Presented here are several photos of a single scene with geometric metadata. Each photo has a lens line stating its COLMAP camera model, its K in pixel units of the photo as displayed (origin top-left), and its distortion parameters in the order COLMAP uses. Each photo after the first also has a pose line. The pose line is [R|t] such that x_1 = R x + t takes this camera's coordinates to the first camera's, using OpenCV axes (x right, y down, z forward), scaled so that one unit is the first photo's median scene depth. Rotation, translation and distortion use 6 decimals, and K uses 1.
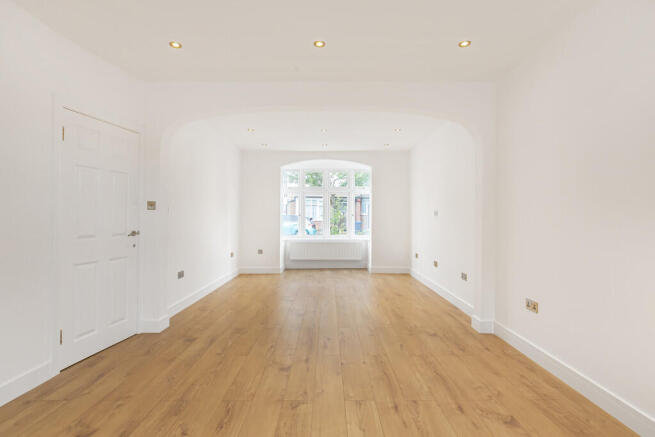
lens RADIAL K [[316.4, 0, 328.0], [0, 316.4, 210.2], [0, 0, 1]] dist [-0.001623, -0.000083]
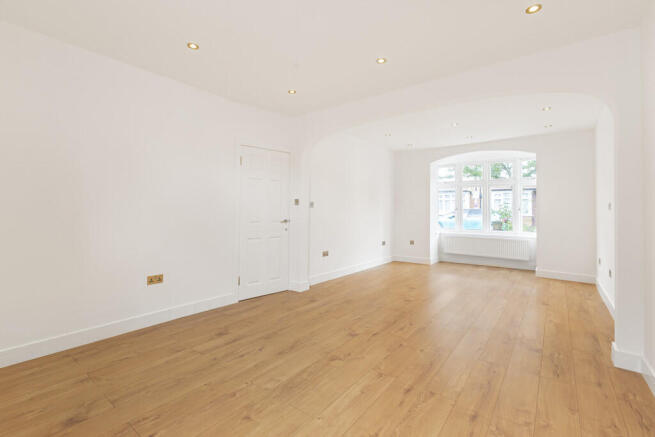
lens RADIAL K [[296.0, 0, 326.4], [0, 296.0, 198.9], [0, 0, 1]] dist [-0.001218, -0.000172]
pose [[0.789540, -0.020047, -0.613371, 0.379607], [0.007752, 0.999712, -0.022695, 0.002696], [0.613650, 0.013164, 0.789469, 0.025029]]
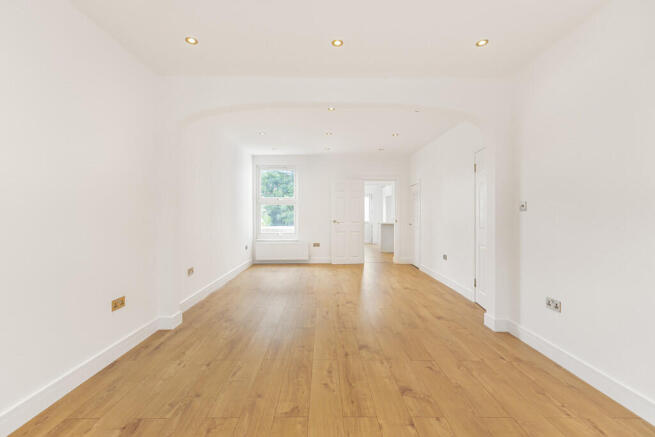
lens RADIAL K [[292.6, 0, 327.0], [0, 292.6, 216.8], [0, 0, 1]] dist [0.002271, 0.000180]
pose [[-0.999956, -0.005161, -0.007832, 0.004766], [-0.005067, 0.999917, -0.011870, 0.033874], [0.007892, -0.011829, -0.999899, 1.585540]]
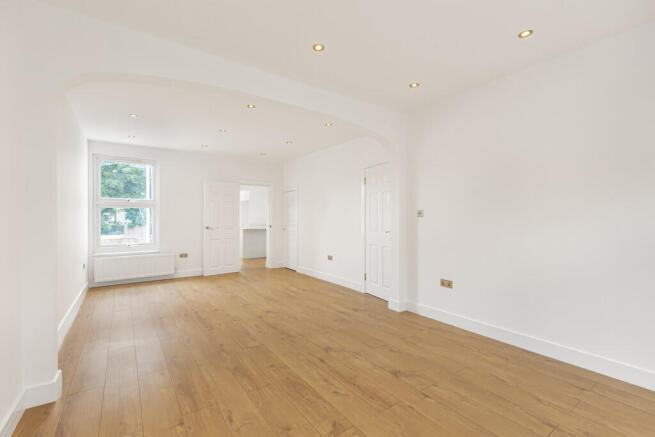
lens RADIAL K [[292.6, 0, 327.0], [0, 292.6, 216.8], [0, 0, 1]] dist [0.002271, 0.000180]
pose [[-0.819691, -0.007638, -0.572755, 0.377405], [0.009897, 0.999573, -0.027494, 0.031373], [0.572721, -0.028205, -0.819265, 1.460454]]
